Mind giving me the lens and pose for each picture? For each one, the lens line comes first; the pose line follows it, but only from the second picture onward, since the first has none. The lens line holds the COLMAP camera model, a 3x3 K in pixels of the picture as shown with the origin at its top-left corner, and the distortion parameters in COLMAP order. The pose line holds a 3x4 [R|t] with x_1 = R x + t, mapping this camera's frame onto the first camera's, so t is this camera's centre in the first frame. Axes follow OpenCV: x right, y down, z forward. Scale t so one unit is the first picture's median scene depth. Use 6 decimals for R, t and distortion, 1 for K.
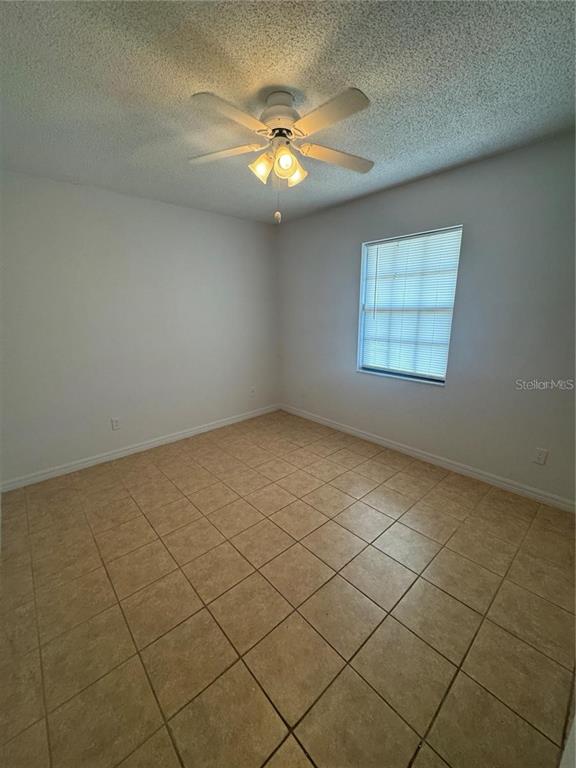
lens RADIAL K [[307.3, 0, 289.0], [0, 307.3, 383.7], [0, 0, 1]] dist [-0.000858, 0.000672]
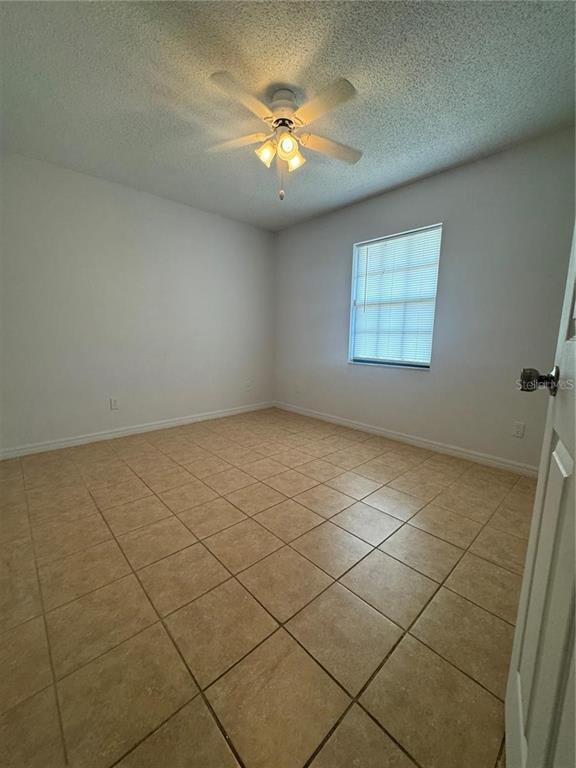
lens RADIAL K [[307.3, 0, 288.6], [0, 307.3, 384.3], [0, 0, 1]] dist [-0.000858, 0.000672]
pose [[0.999468, 0.024917, 0.021025, -0.007623], [-0.022937, 0.995708, -0.089659, 0.263363], [-0.023169, 0.089129, 0.995751, -0.076588]]
